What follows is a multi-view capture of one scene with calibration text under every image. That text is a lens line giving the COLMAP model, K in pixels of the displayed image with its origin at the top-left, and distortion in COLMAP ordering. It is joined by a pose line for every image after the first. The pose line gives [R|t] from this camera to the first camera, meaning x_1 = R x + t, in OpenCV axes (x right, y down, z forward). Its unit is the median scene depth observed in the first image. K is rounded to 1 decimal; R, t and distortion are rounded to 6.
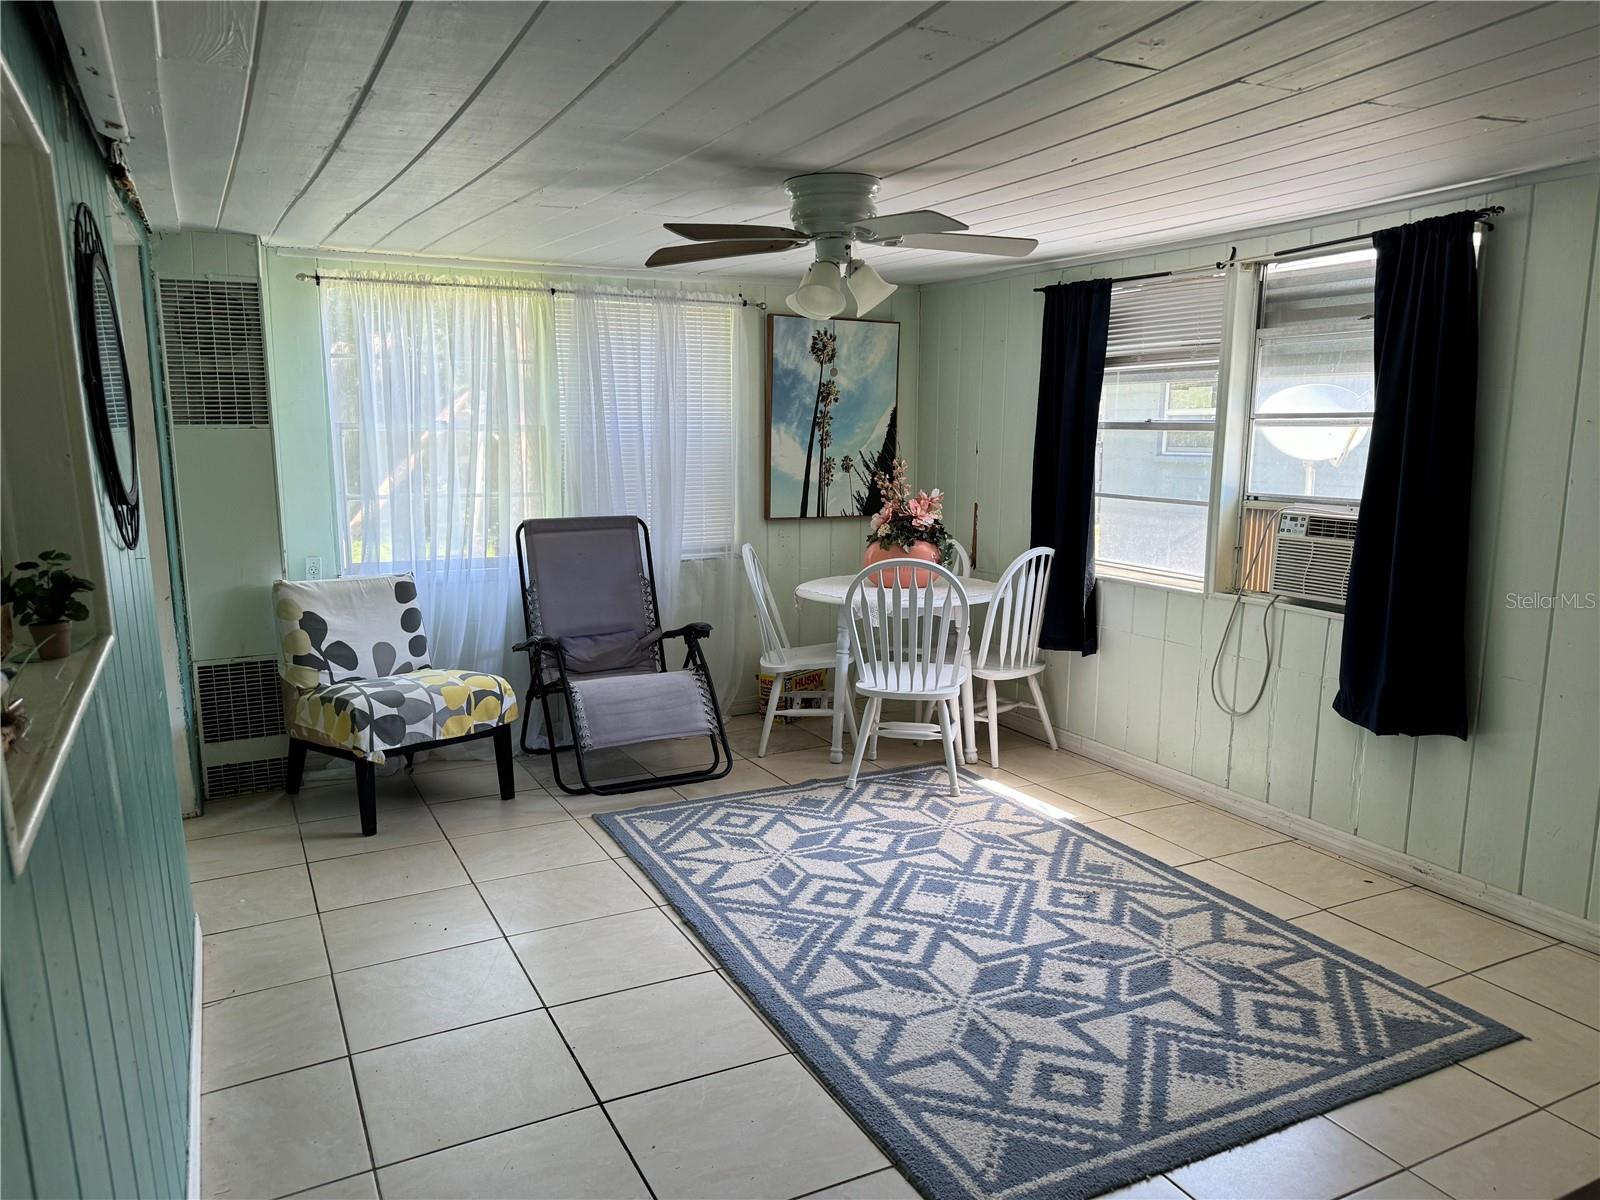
lens RADIAL K [[1116.6, 0, 811.2], [0, 1116.6, 603.1], [0, 0, 1]] dist [0.151721, -0.230845]
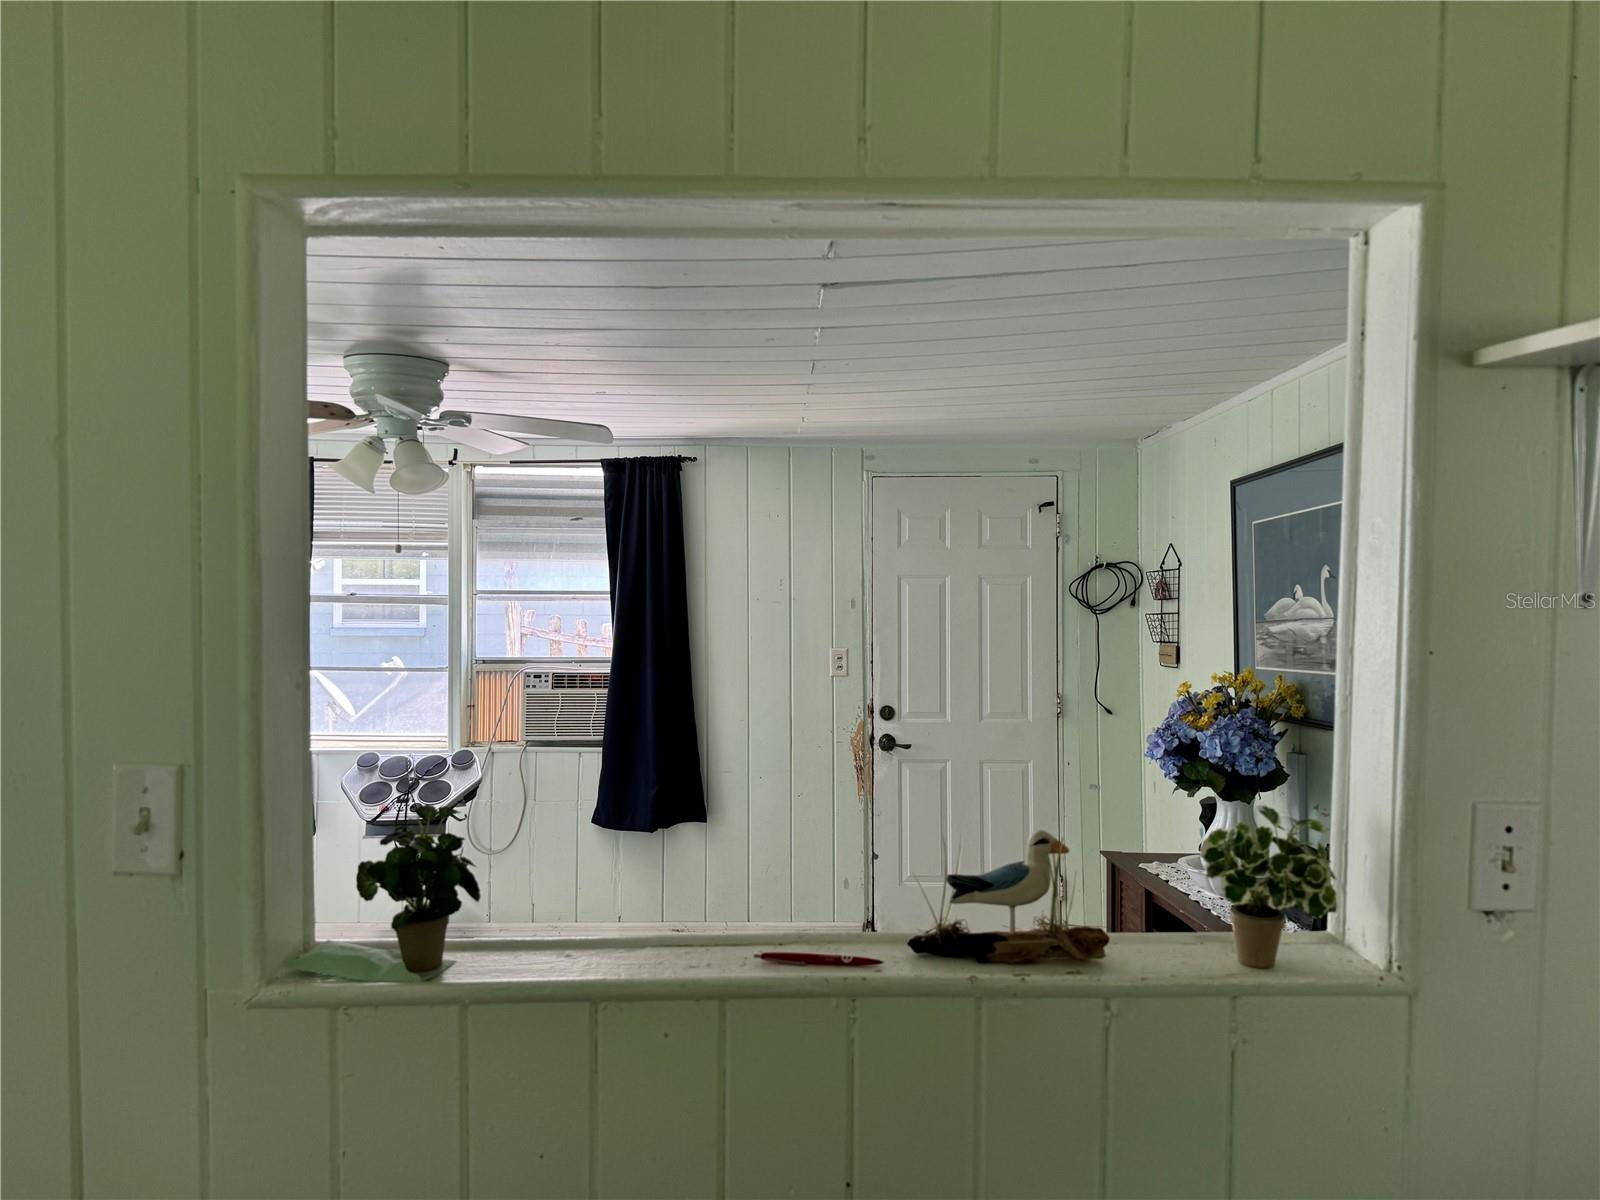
lens RADIAL K [[1116.6, 0, 811.2], [0, 1116.6, 603.1], [0, 0, 1]] dist [0.151721, -0.230845]
pose [[0.446645, -0.008378, 0.894672, -0.569177], [0.132246, 0.989591, -0.056754, -0.048816], [-0.884884, 0.143665, 0.443104, 0.218207]]
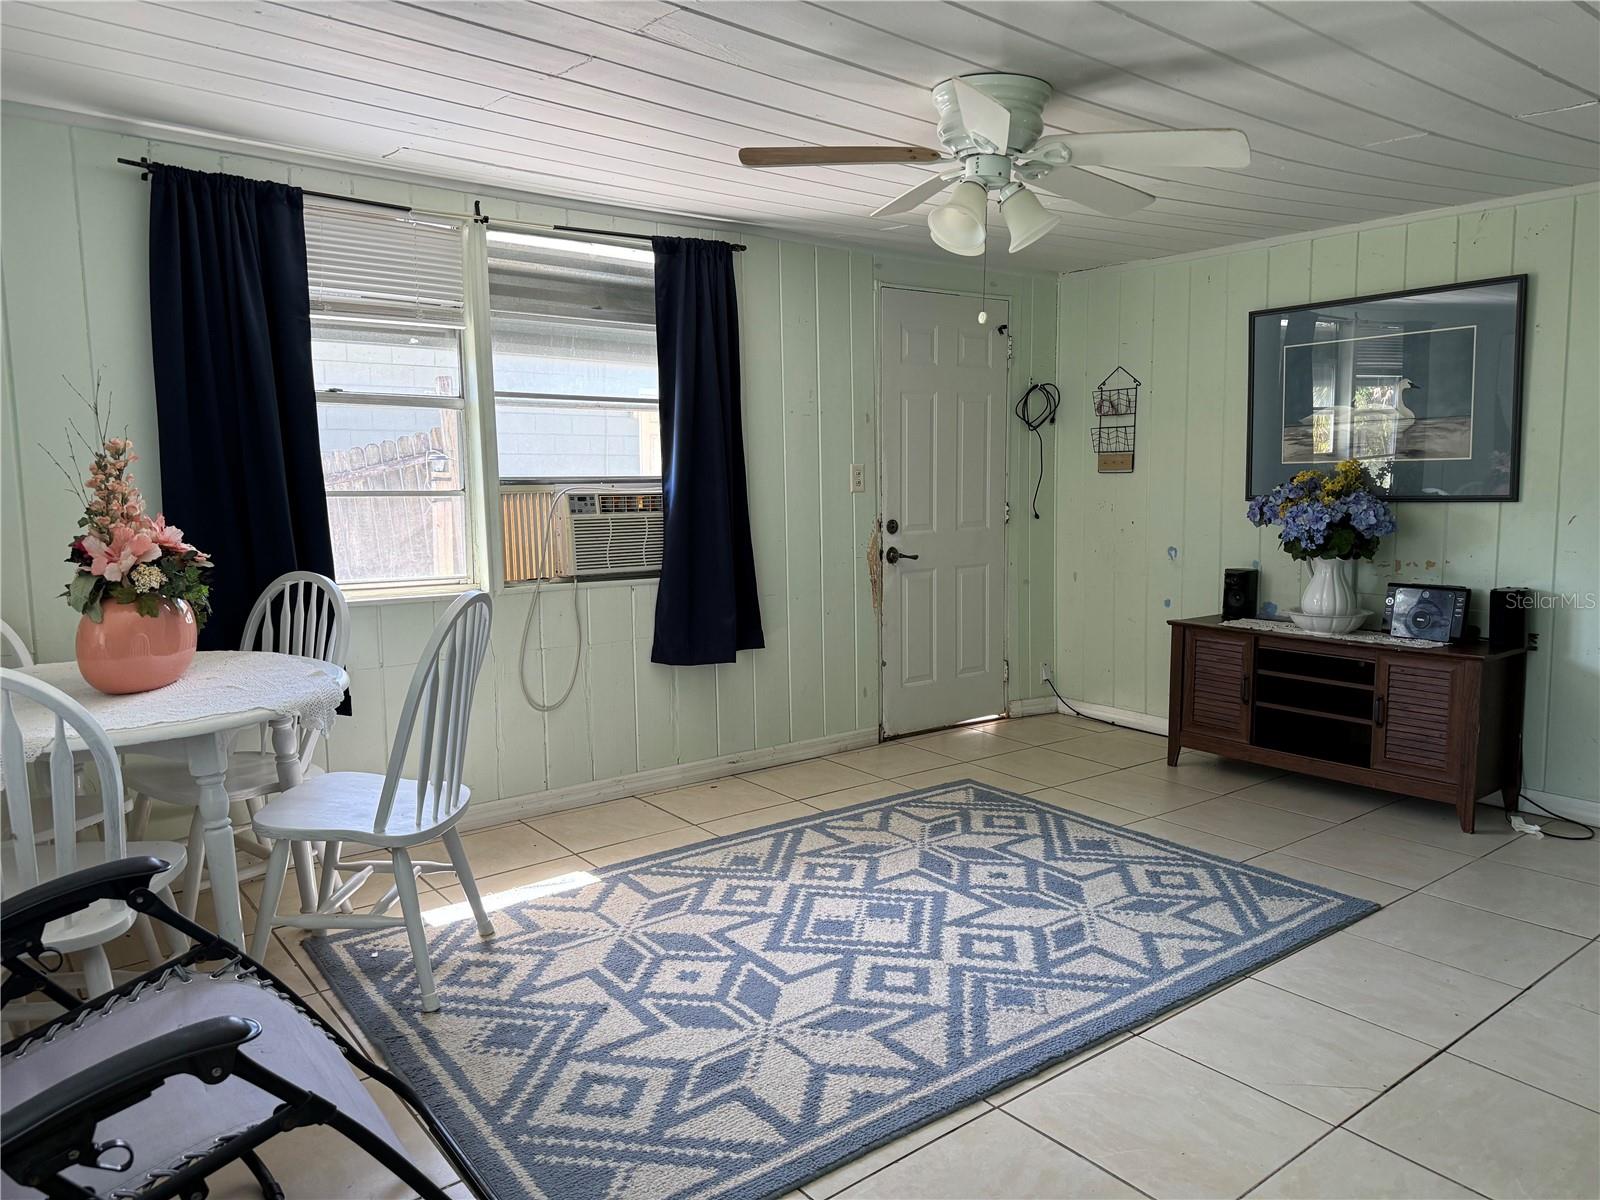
lens RADIAL K [[1116.6, 0, 811.2], [0, 1116.6, 603.1], [0, 0, 1]] dist [0.151721, -0.230845]
pose [[-0.188962, -0.135150, 0.972640, -0.664541], [0.143741, 0.976008, 0.163544, -0.129348], [-0.971407, 0.170712, -0.165002, 1.076847]]
